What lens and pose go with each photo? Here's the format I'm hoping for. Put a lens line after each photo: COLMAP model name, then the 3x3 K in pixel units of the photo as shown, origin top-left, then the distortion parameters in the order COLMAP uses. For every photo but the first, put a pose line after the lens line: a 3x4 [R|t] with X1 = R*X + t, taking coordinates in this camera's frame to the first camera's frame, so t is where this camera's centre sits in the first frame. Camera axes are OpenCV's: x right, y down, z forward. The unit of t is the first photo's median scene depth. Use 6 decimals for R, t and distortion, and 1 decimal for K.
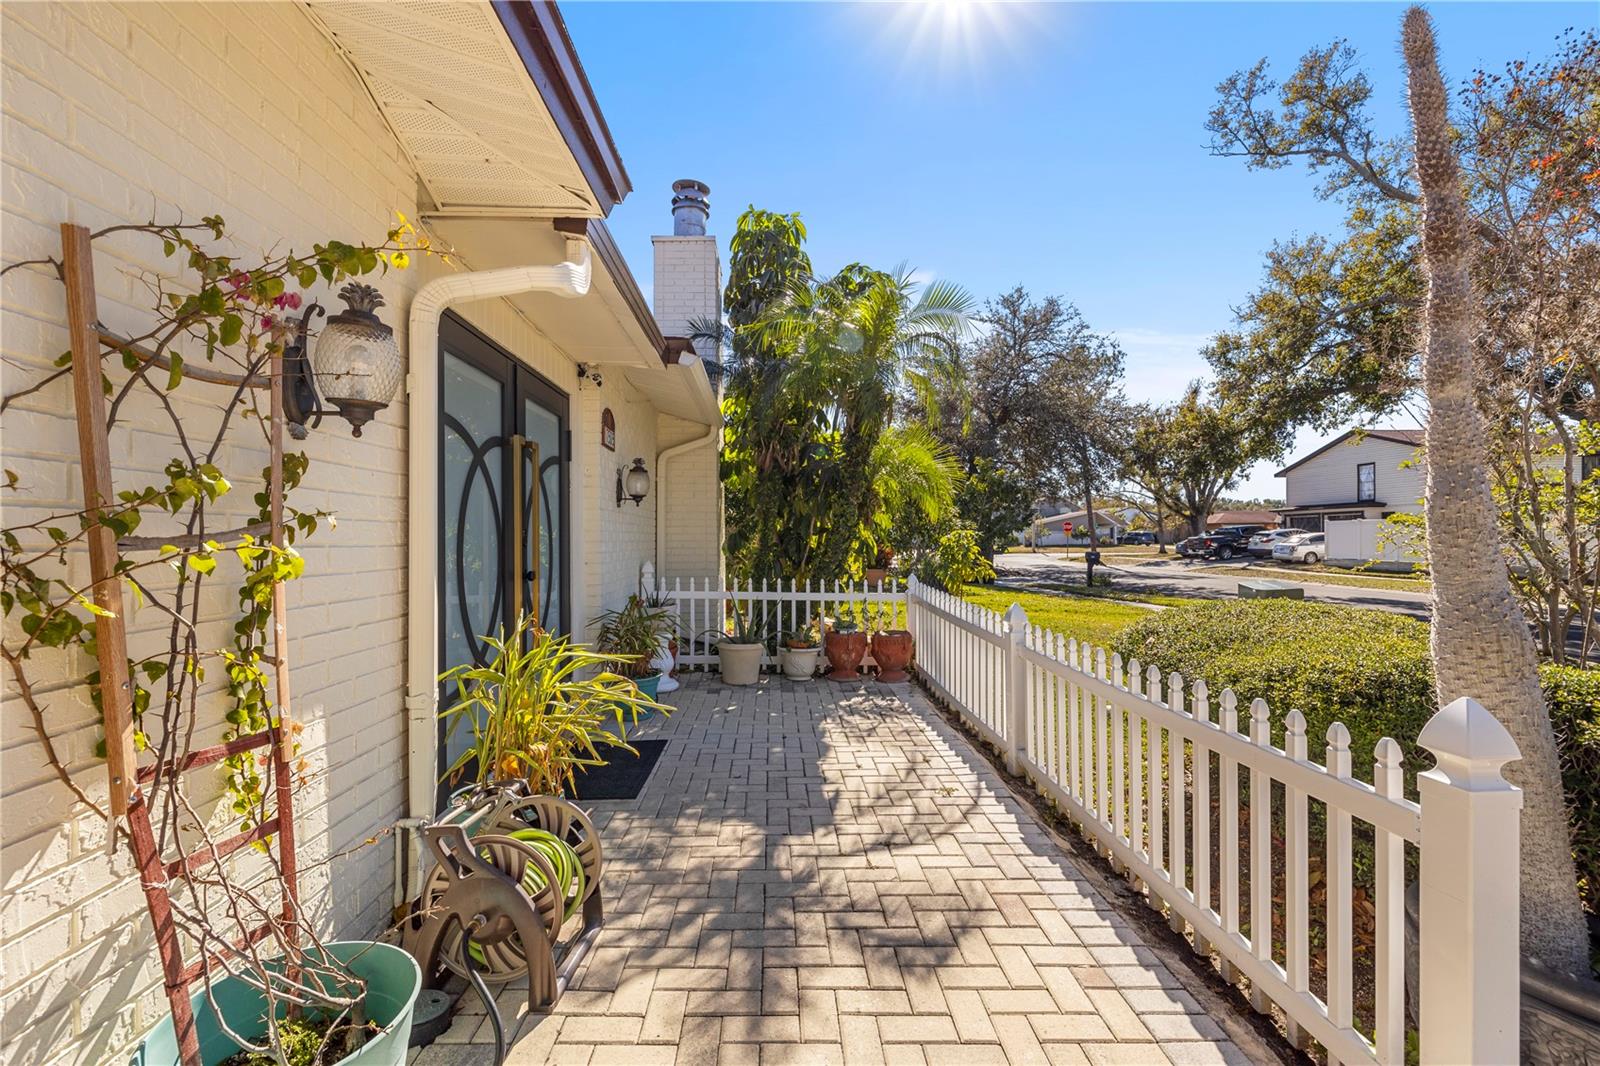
lens RADIAL K [[672.6, 0, 797.5], [0, 672.6, 533.2], [0, 0, 1]] dist [0.001676, 0.000227]
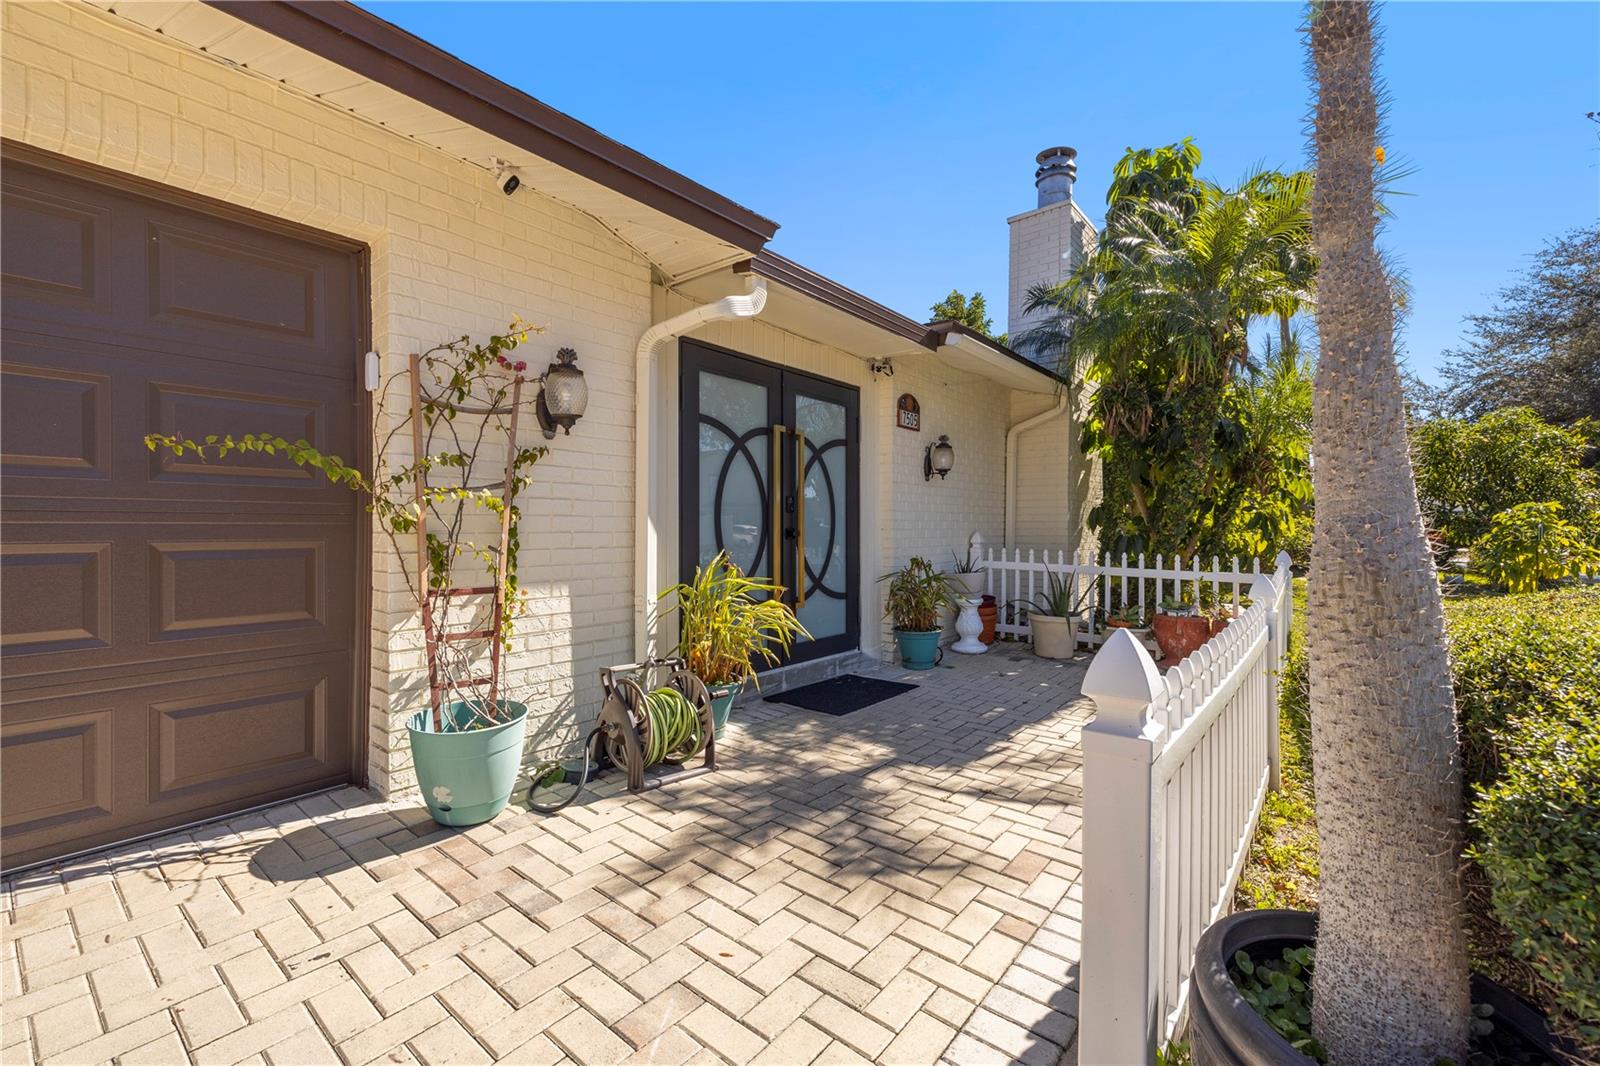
lens RADIAL K [[675.0, 0, 801.1], [0, 675.0, 522.6], [0, 0, 1]] dist [-0.001853, 0.000250]
pose [[0.752726, -0.002518, -0.658329, 0.514768], [0.004729, 0.999988, 0.001582, 0.044632], [0.658317, -0.004304, 0.752729, 0.042447]]
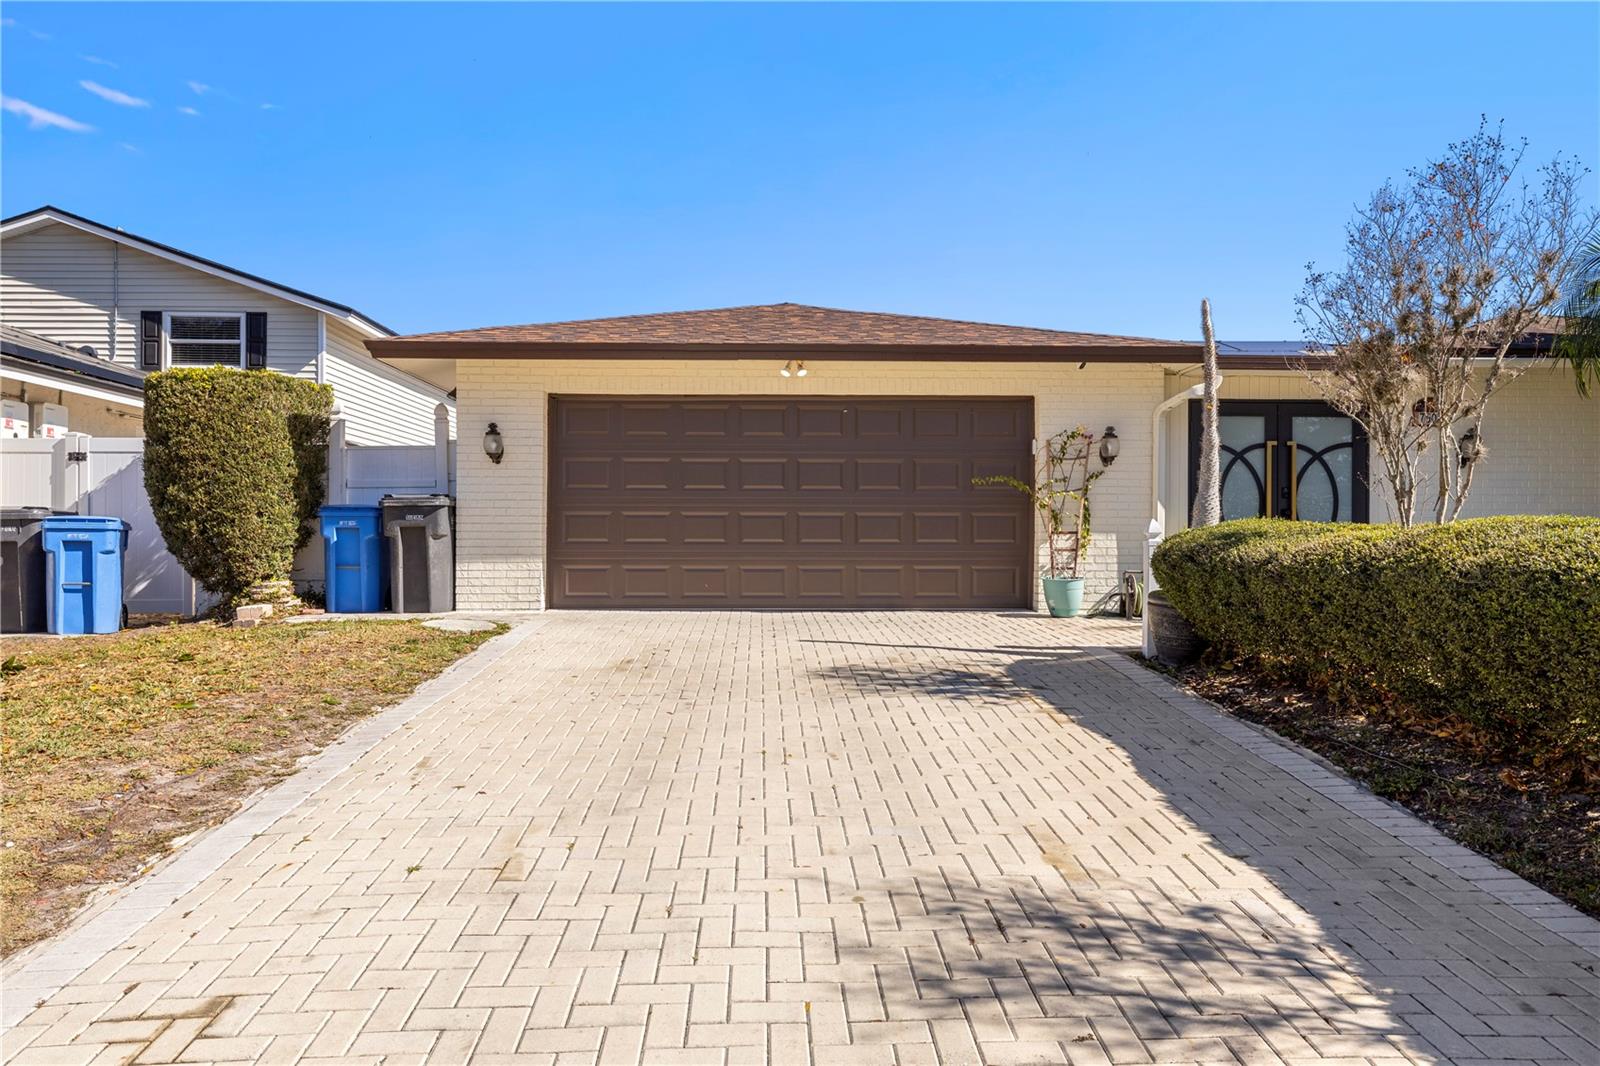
lens RADIAL K [[1050.5, 0, 796.4], [0, 1050.5, 543.4], [0, 0, 1]] dist [0.003709, -0.001081]
pose [[-0.009565, 0.005137, -0.999941, 2.890209], [0.007287, 0.999961, 0.005067, 0.139586], [0.999928, -0.007238, -0.009602, -0.400145]]
